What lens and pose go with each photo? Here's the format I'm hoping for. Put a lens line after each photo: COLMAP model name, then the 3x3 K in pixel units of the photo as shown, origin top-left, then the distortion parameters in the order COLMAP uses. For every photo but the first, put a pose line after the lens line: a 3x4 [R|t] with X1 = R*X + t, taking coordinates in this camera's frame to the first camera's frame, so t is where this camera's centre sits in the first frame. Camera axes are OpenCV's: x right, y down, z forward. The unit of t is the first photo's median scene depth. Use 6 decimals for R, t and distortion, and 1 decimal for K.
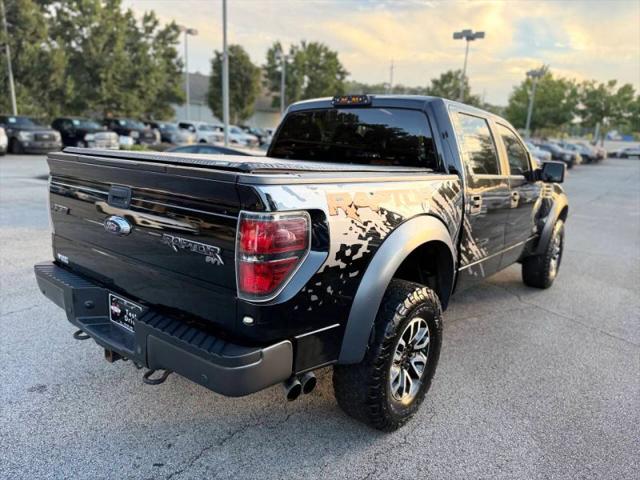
lens RADIAL K [[471.6, 0, 320.0], [0, 471.6, 240.0], [0, 0, 1]] dist [-0.000445, -0.011616]
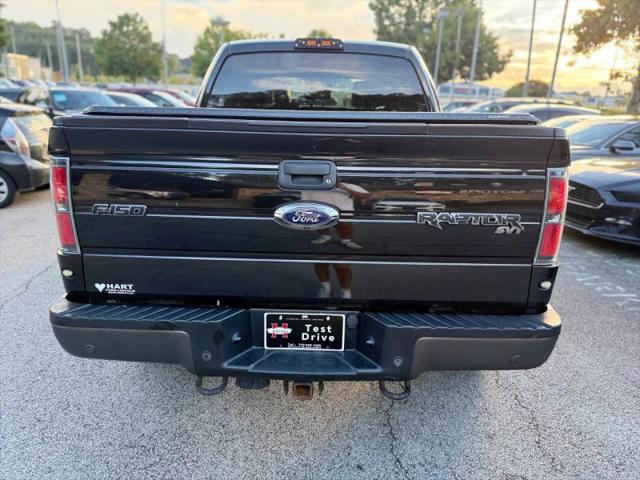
lens RADIAL K [[463.8, 0, 320.0], [0, 463.8, 240.0], [0, 0, 1]] dist [0.004117, -0.004623]
pose [[0.790339, -0.196754, 0.580217, -0.681946], [0.134420, 0.979643, 0.149101, -0.077731], [-0.597742, -0.039847, 0.800698, 0.351545]]
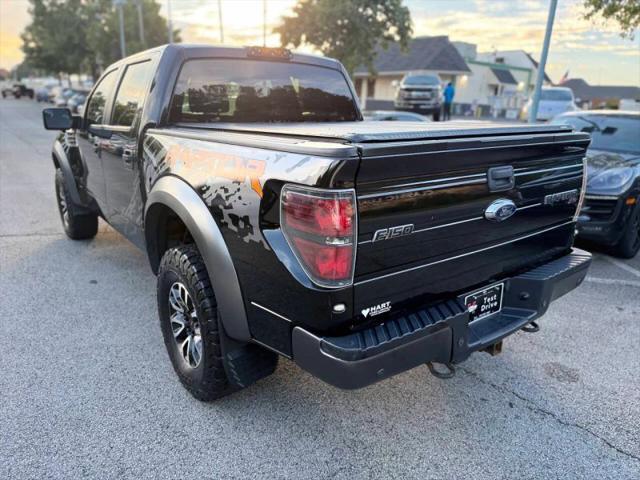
lens RADIAL K [[471.7, 0, 319.1], [0, 471.7, 244.2], [0, 0, 1]] dist [-0.005067, -0.006056]
pose [[0.277782, -0.322950, 0.904732, -1.124738], [0.203019, 0.940261, 0.273299, -0.234582], [-0.938946, 0.107760, 0.326753, 0.855739]]
